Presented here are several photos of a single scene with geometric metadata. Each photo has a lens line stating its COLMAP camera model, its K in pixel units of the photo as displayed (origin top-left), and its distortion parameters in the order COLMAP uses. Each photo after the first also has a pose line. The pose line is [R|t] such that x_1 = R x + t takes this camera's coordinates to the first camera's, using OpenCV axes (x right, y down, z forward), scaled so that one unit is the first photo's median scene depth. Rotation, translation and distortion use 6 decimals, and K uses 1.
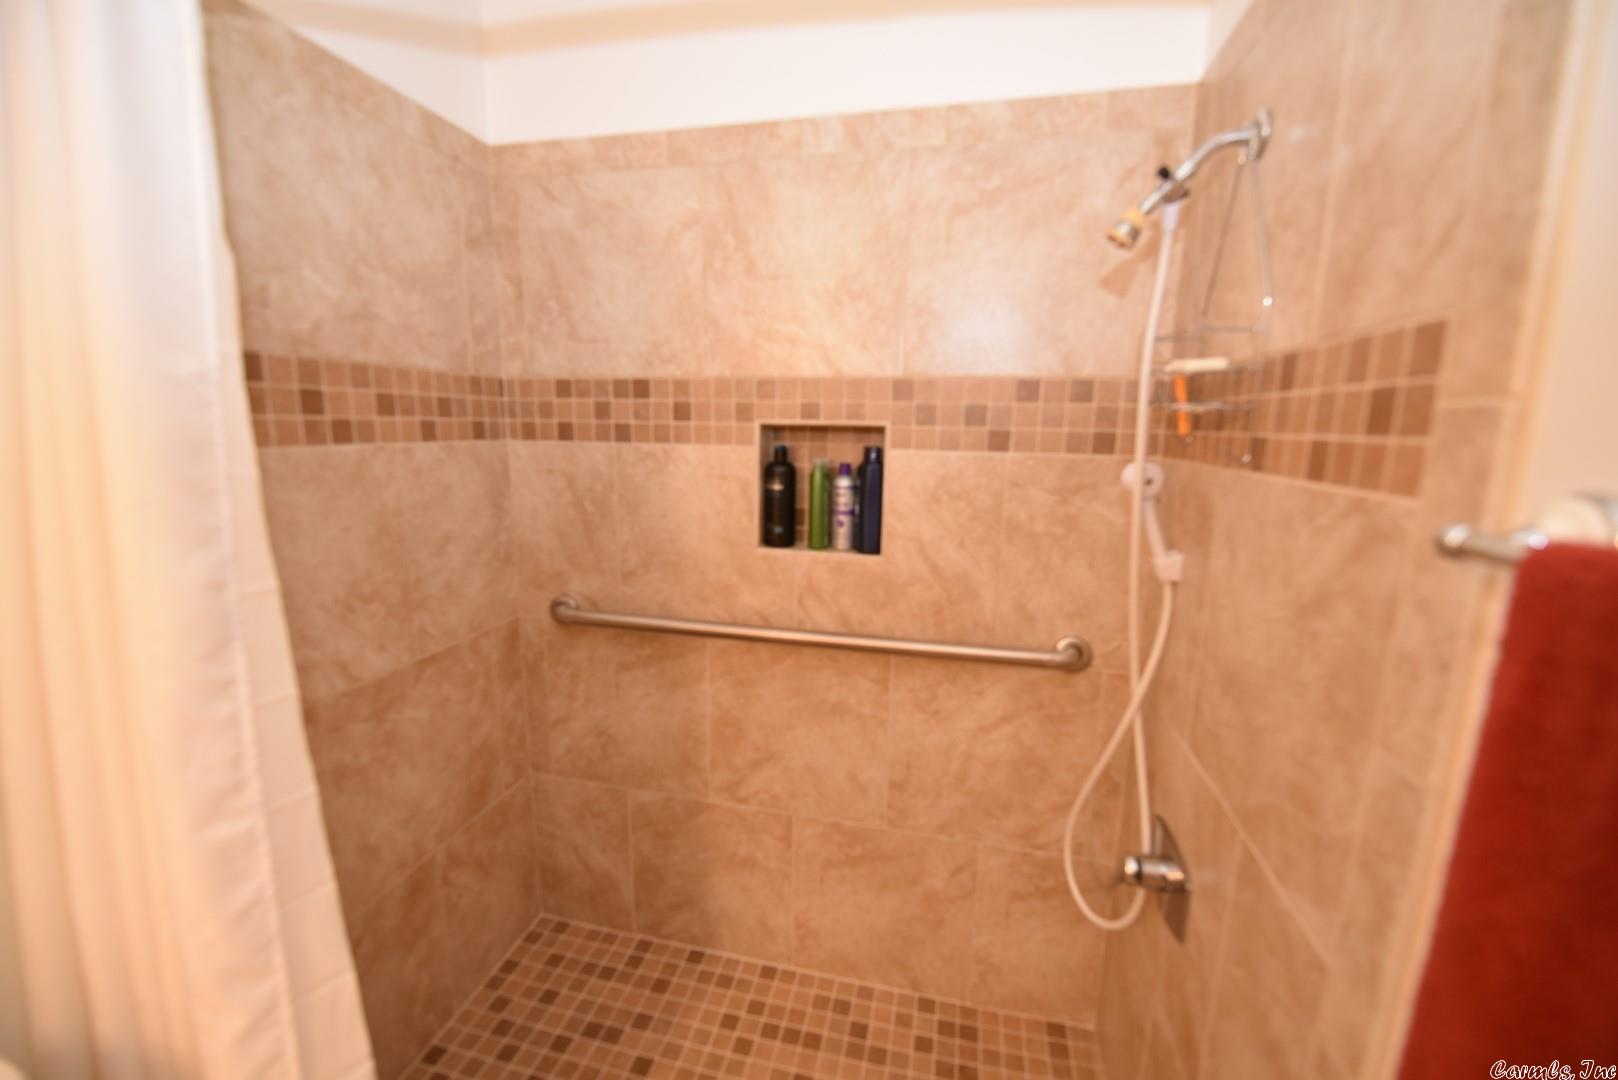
lens RADIAL K [[651.7, 0, 816.7], [0, 651.7, 544.8], [0, 0, 1]] dist [-0.013494, -0.002153]
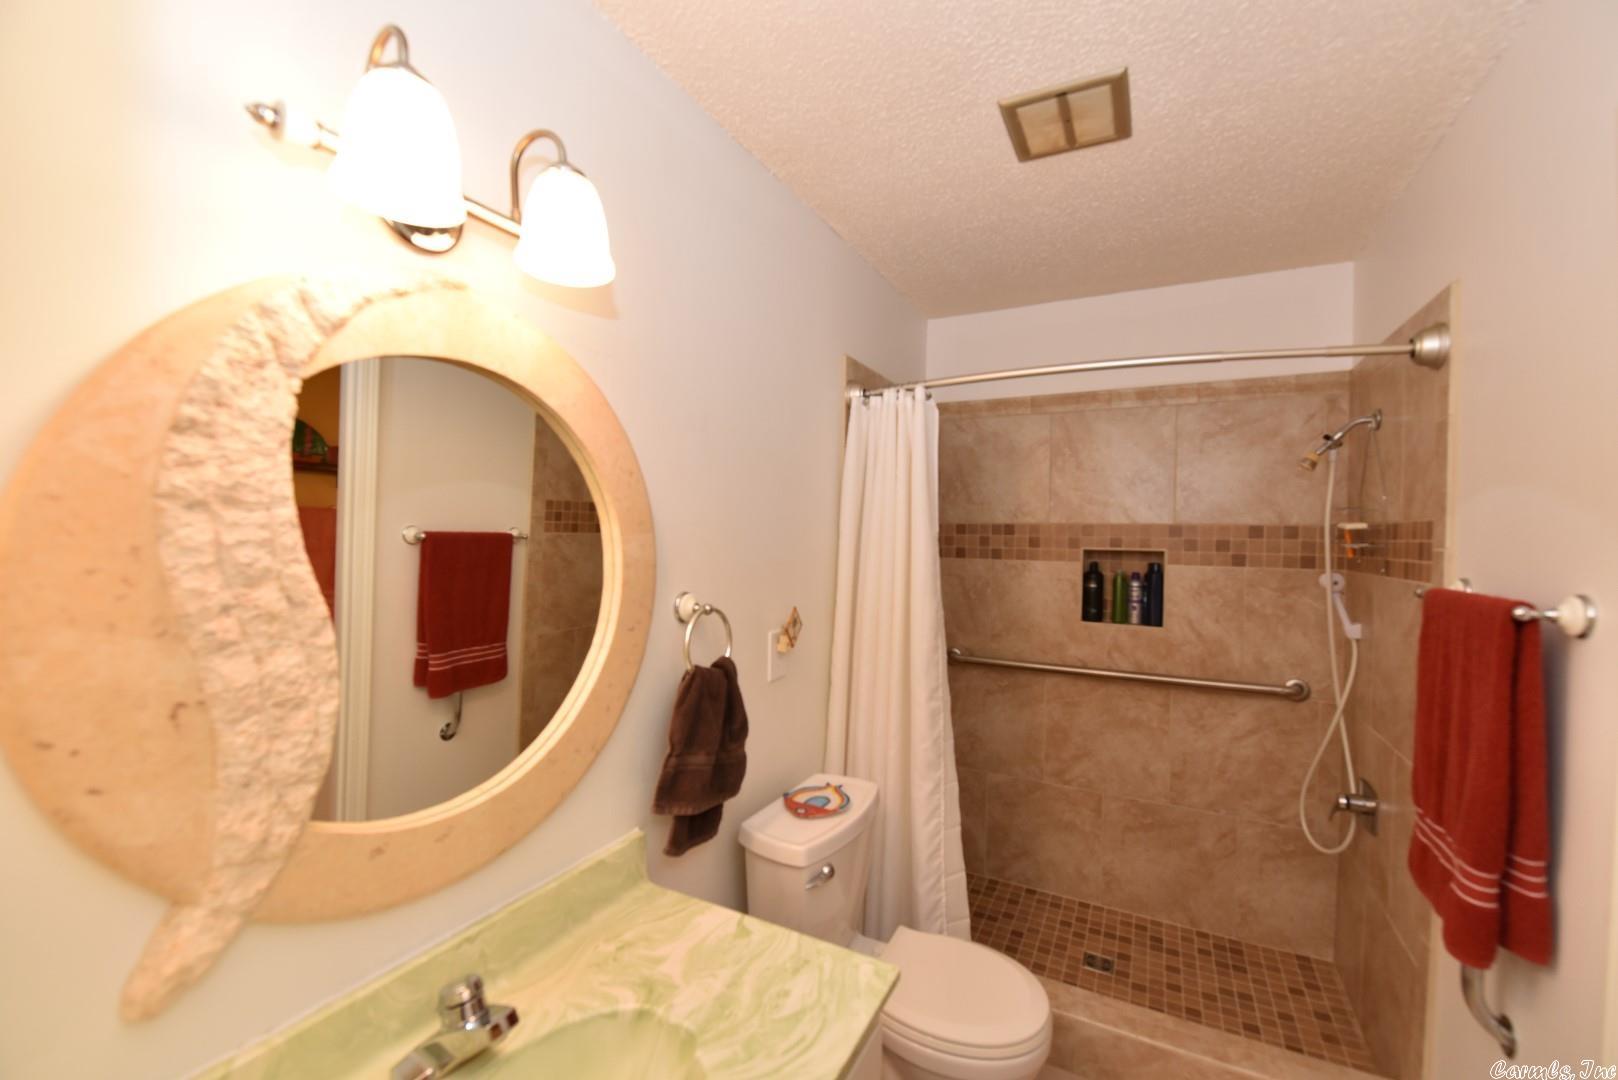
lens RADIAL K [[651.7, 0, 816.6], [0, 651.7, 541.9], [0, 0, 1]] dist [-0.013494, -0.002153]
pose [[0.967518, 0.002253, -0.252792, -0.352301], [-0.047274, 0.983933, -0.172164, 0.134444], [0.248343, 0.178522, 0.952080, -0.881946]]
